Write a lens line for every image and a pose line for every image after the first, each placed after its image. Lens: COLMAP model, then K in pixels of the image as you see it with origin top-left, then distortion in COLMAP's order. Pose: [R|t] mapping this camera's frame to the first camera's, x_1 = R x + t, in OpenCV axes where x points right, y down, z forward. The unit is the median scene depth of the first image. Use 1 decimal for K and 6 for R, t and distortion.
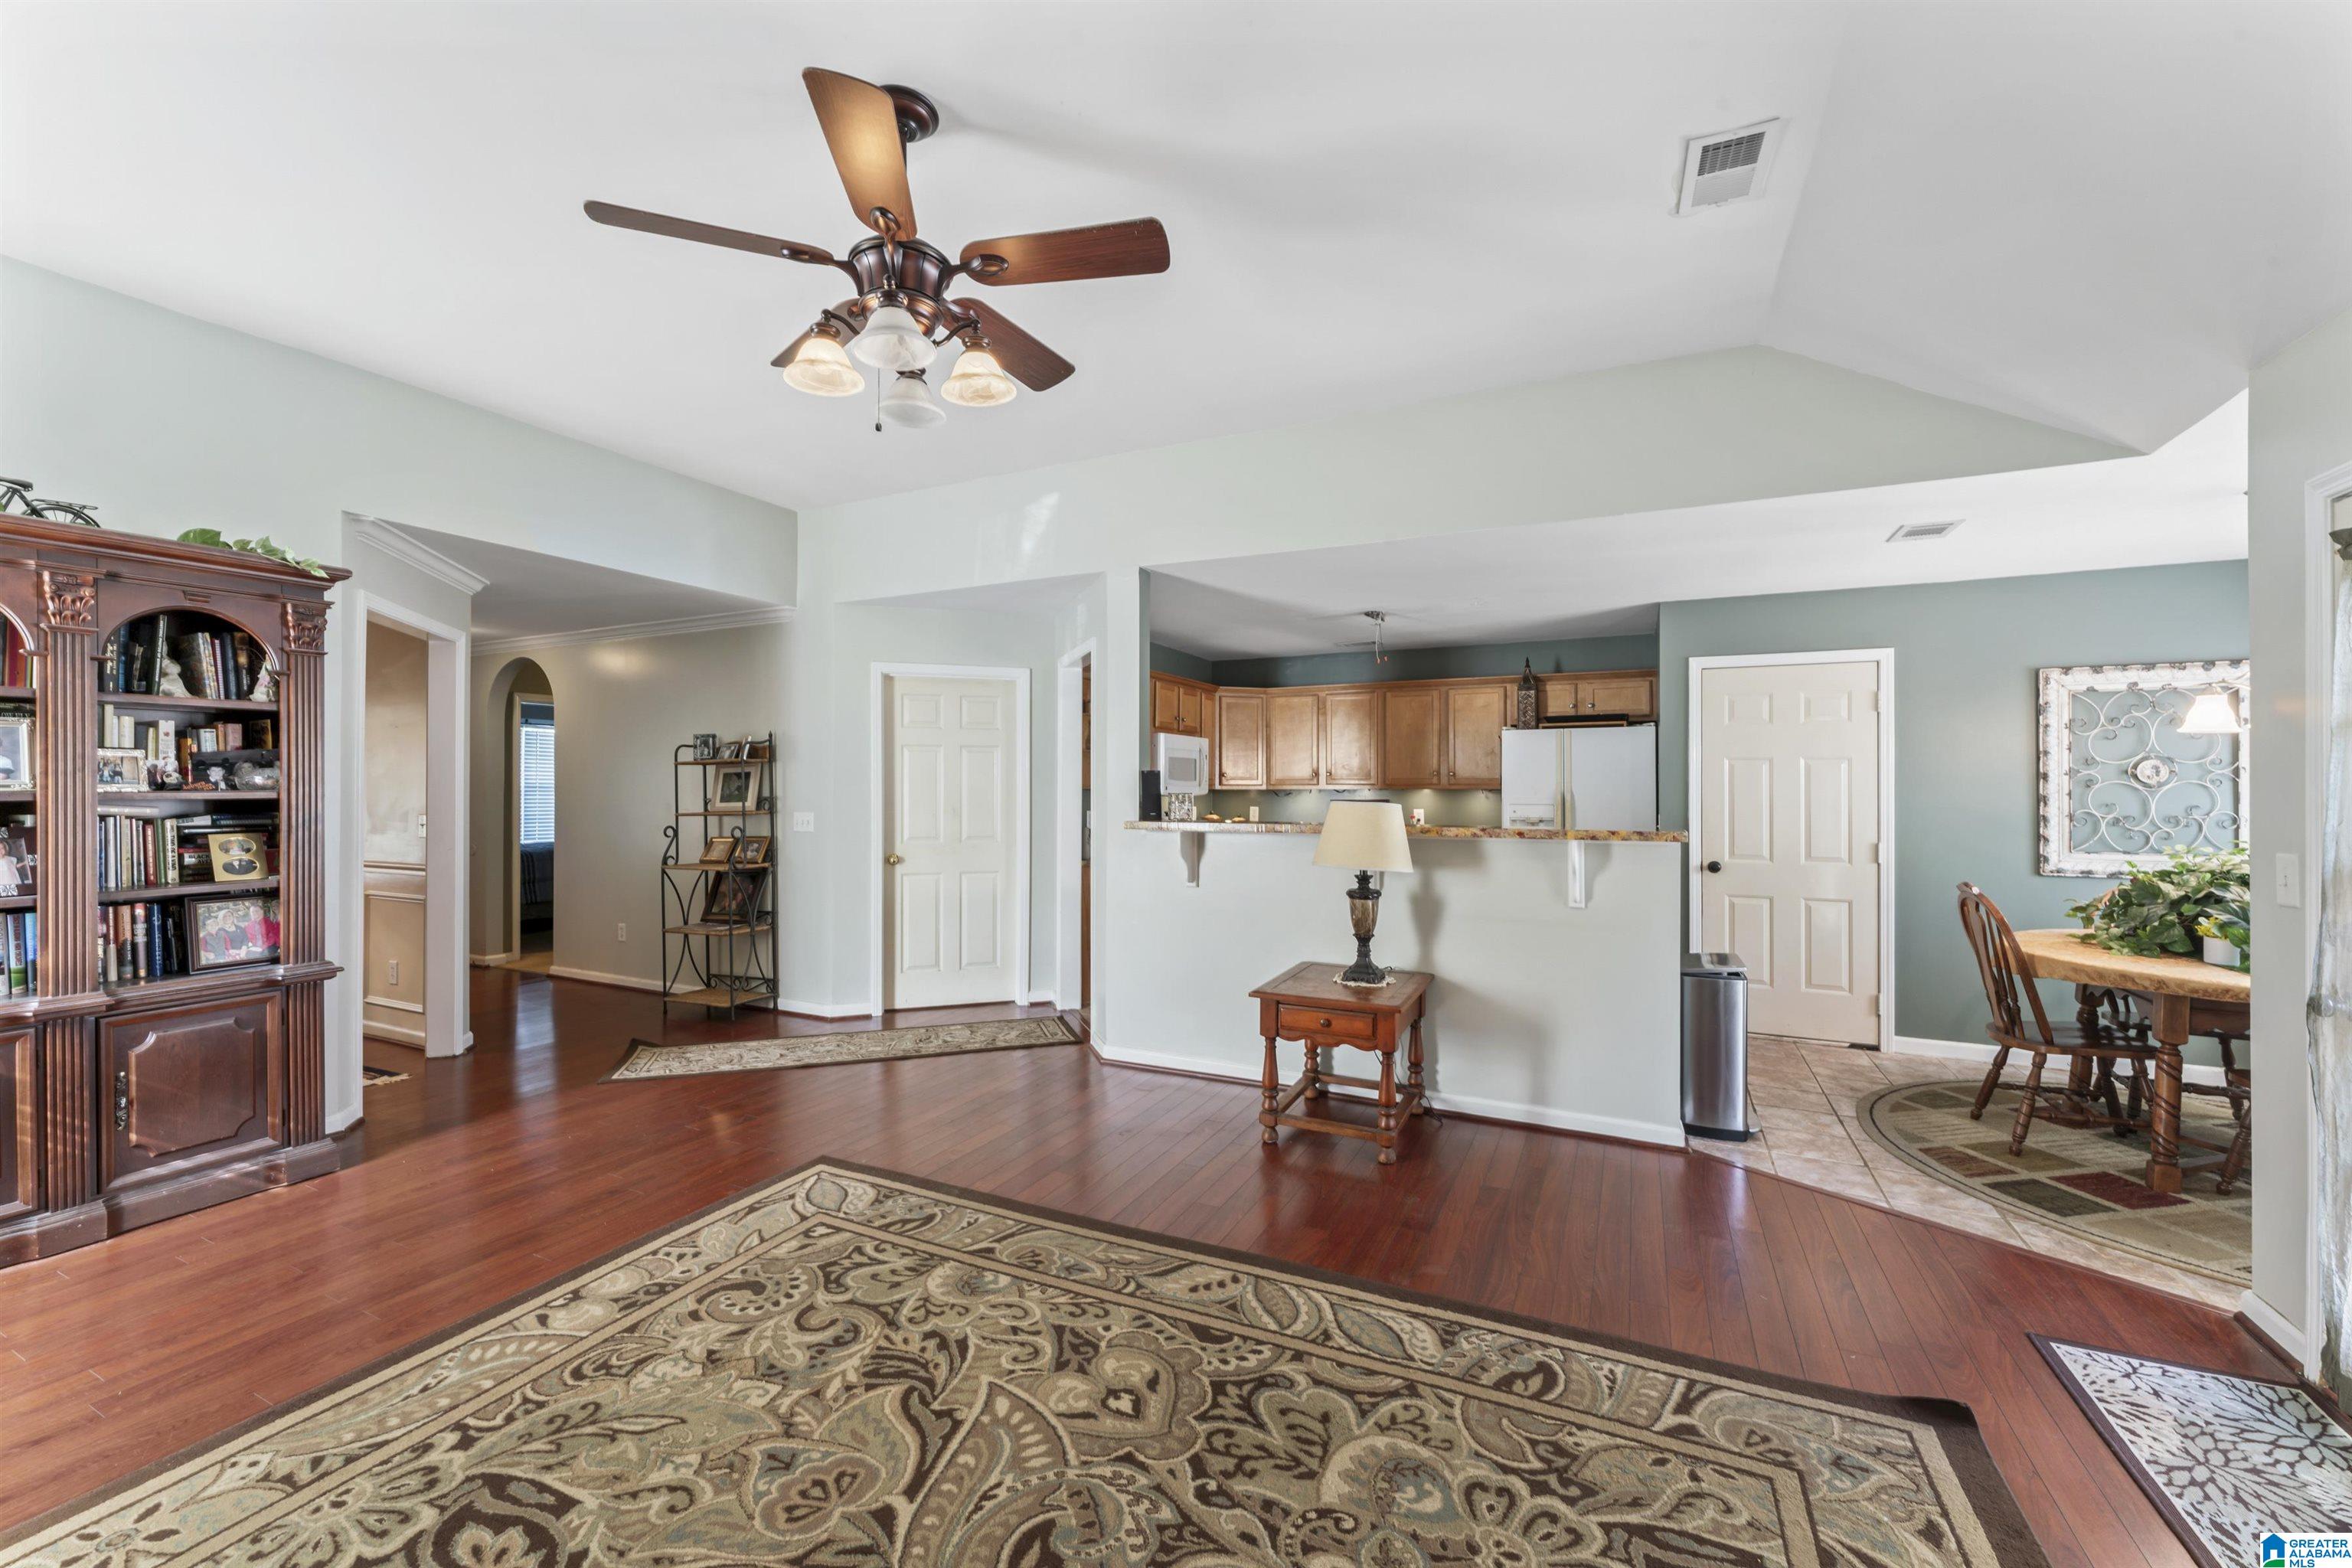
lens RADIAL K [[937.6, 0, 1171.6], [0, 937.6, 786.7], [0, 0, 1]] dist [0.002000, -0.000475]
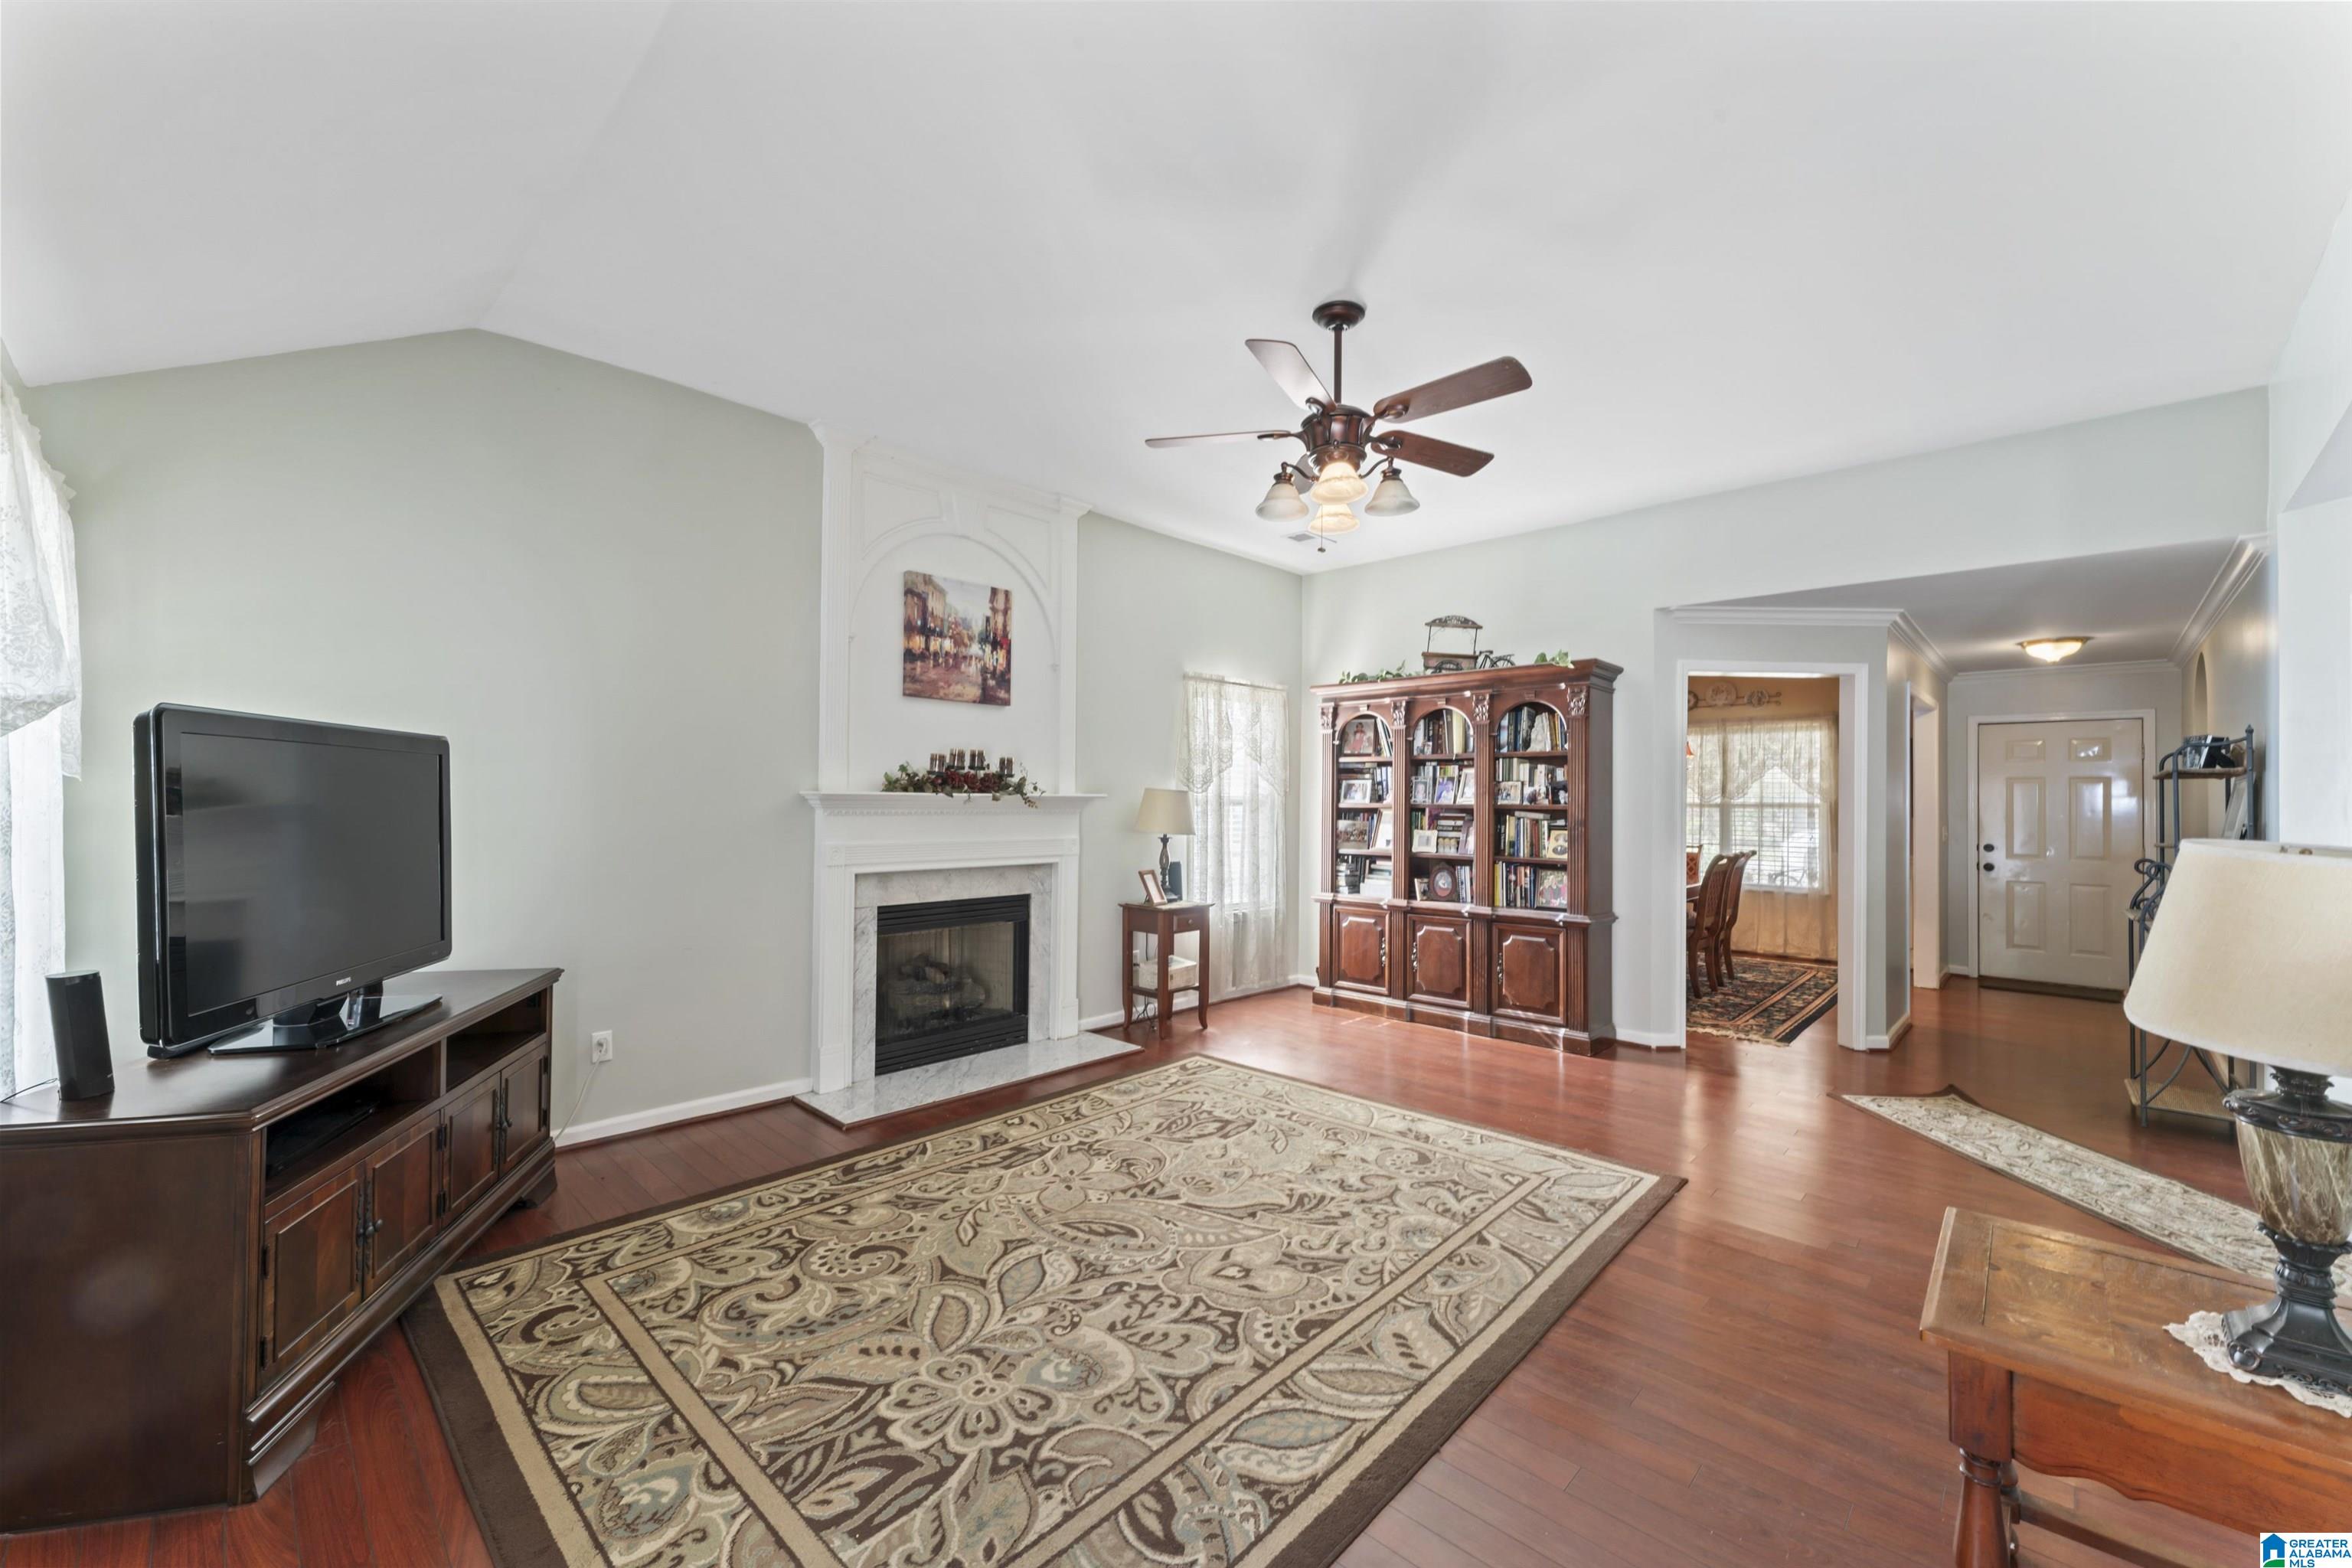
lens RADIAL K [[937.6, 0, 1174.9], [0, 937.6, 783.3], [0, 0, 1]] dist [0.002000, -0.000475]
pose [[-0.302438, -0.021714, -0.952922, 1.024407], [-0.011019, 0.999753, -0.019284, 0.008432], [0.953105, 0.004668, -0.302603, 1.104818]]
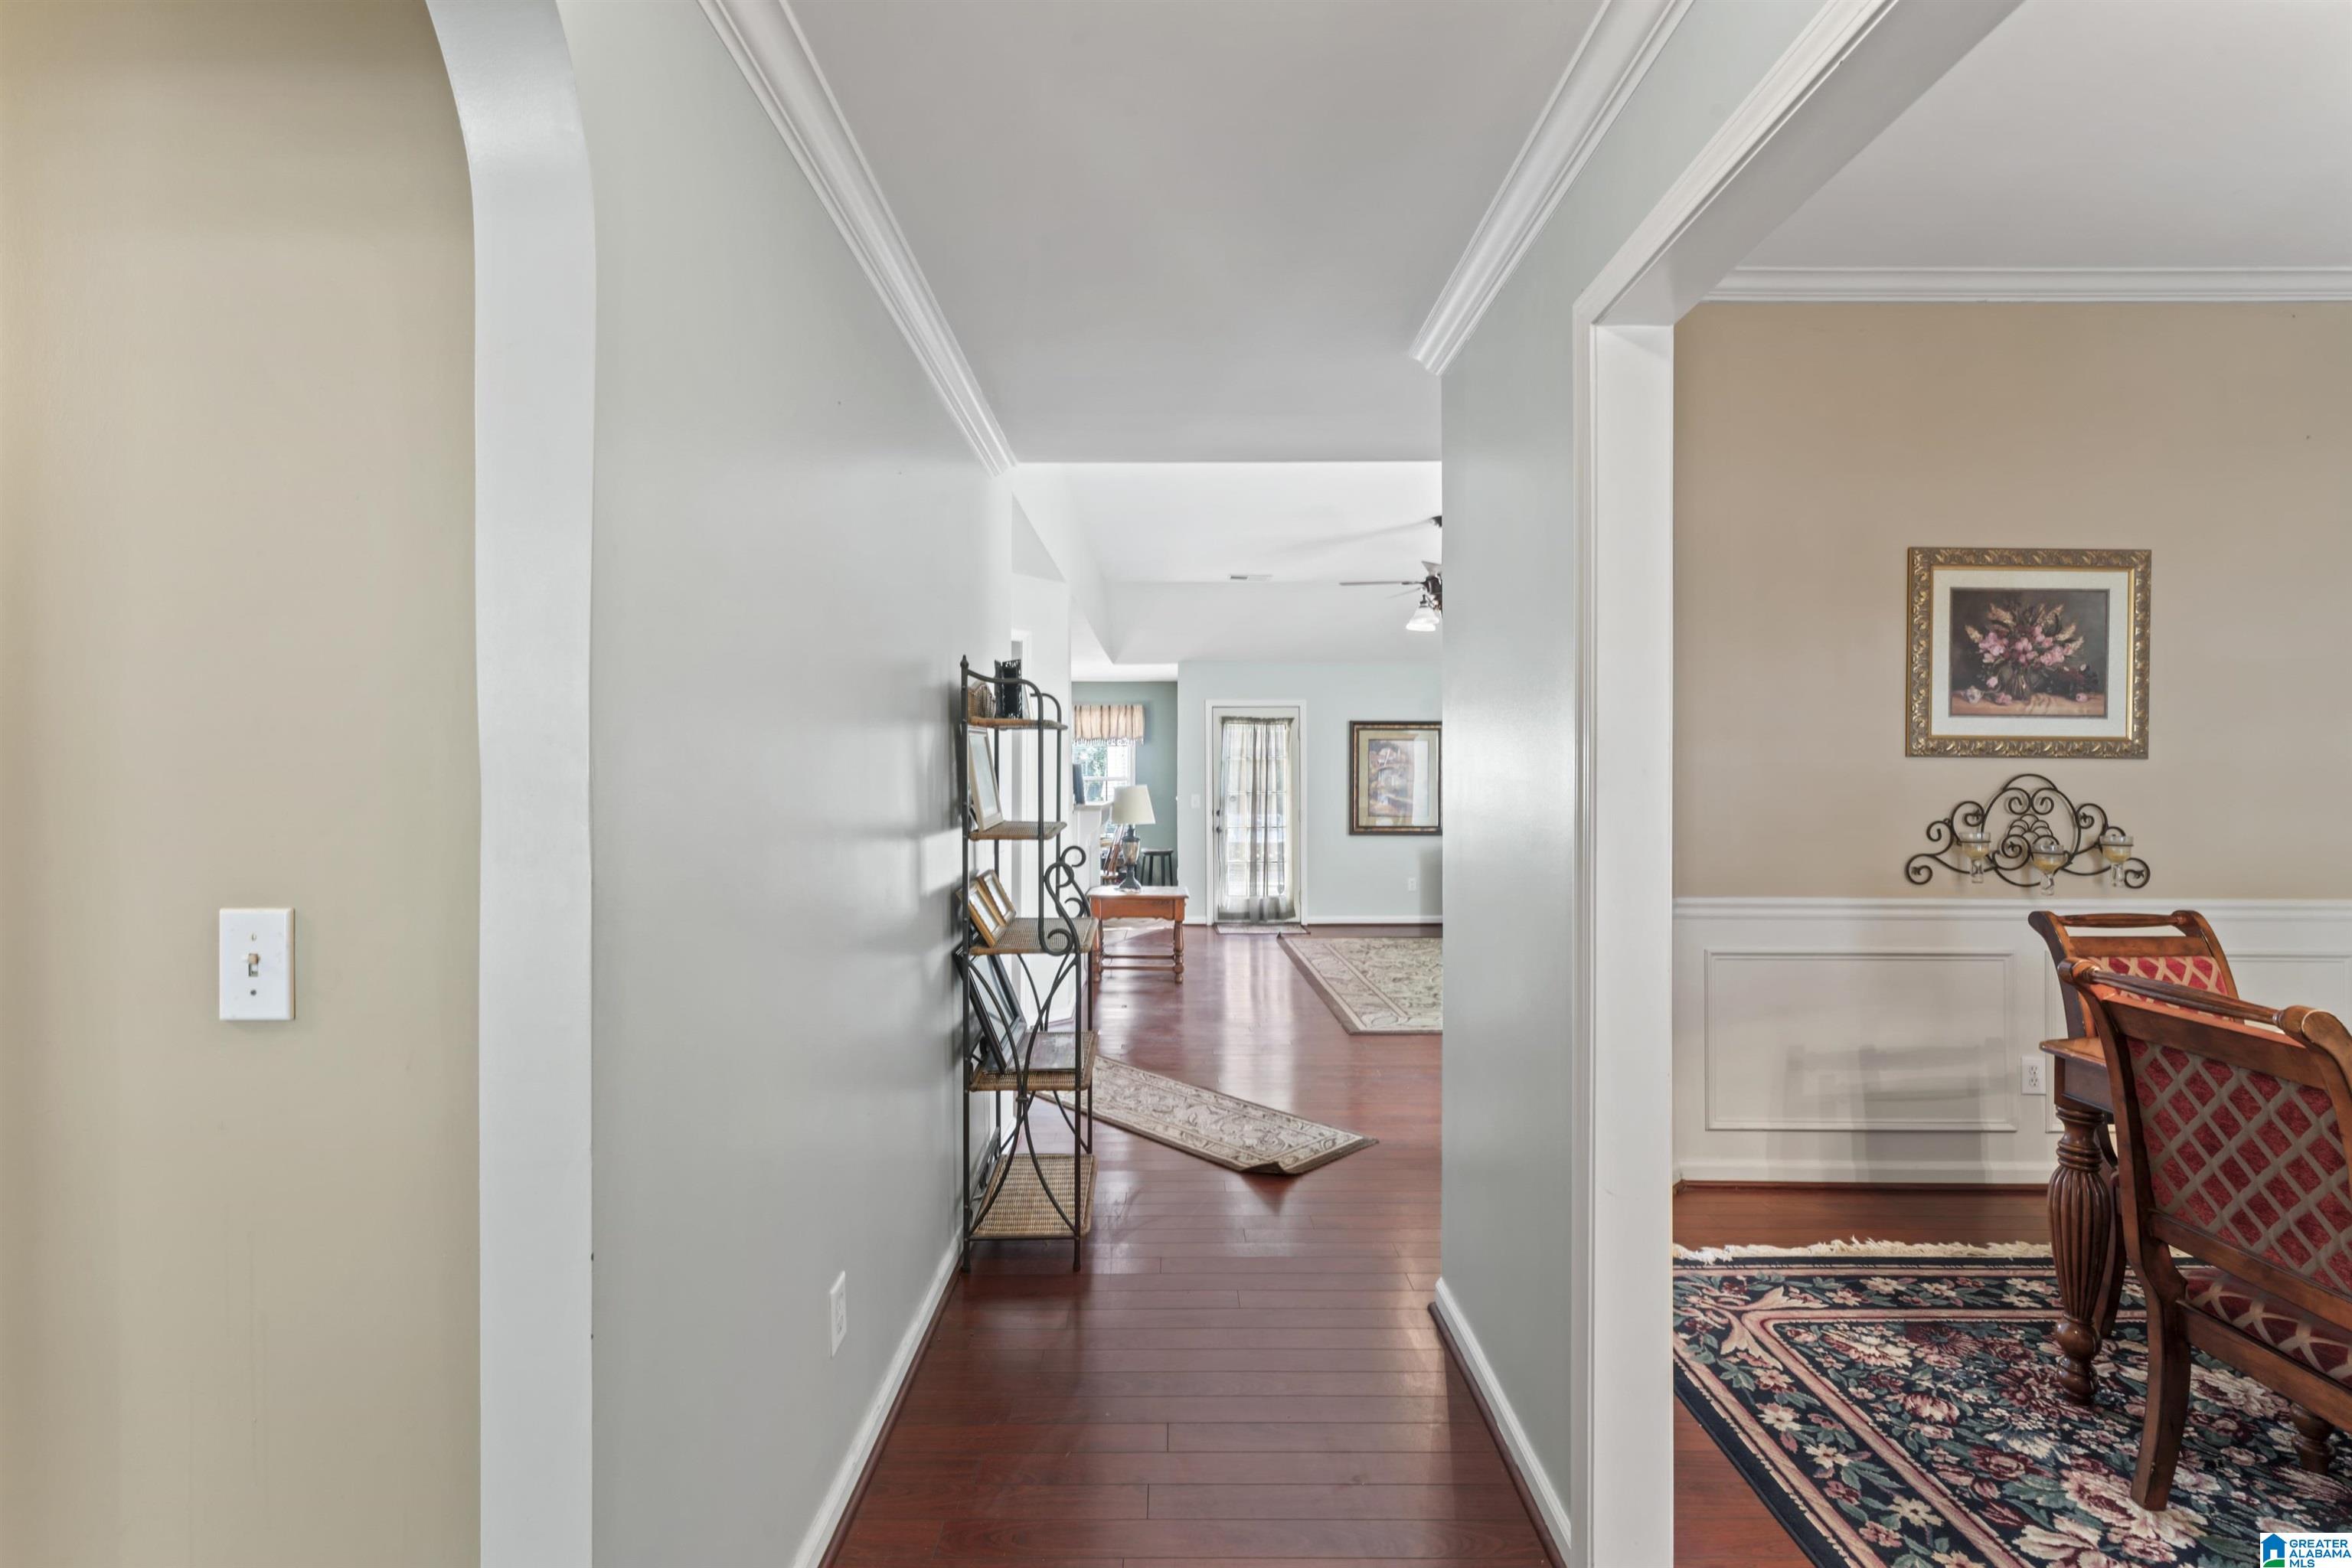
lens RADIAL K [[1023.9, 0, 1174.7], [0, 1023.9, 775.7], [0, 0, 1]] dist [0.004112, 0.000154]
pose [[-0.443040, -0.000222, 0.896502, -2.343102], [-0.000546, 1.000000, -0.000023, -0.006033], [-0.896502, -0.000500, -0.443040, 2.727075]]
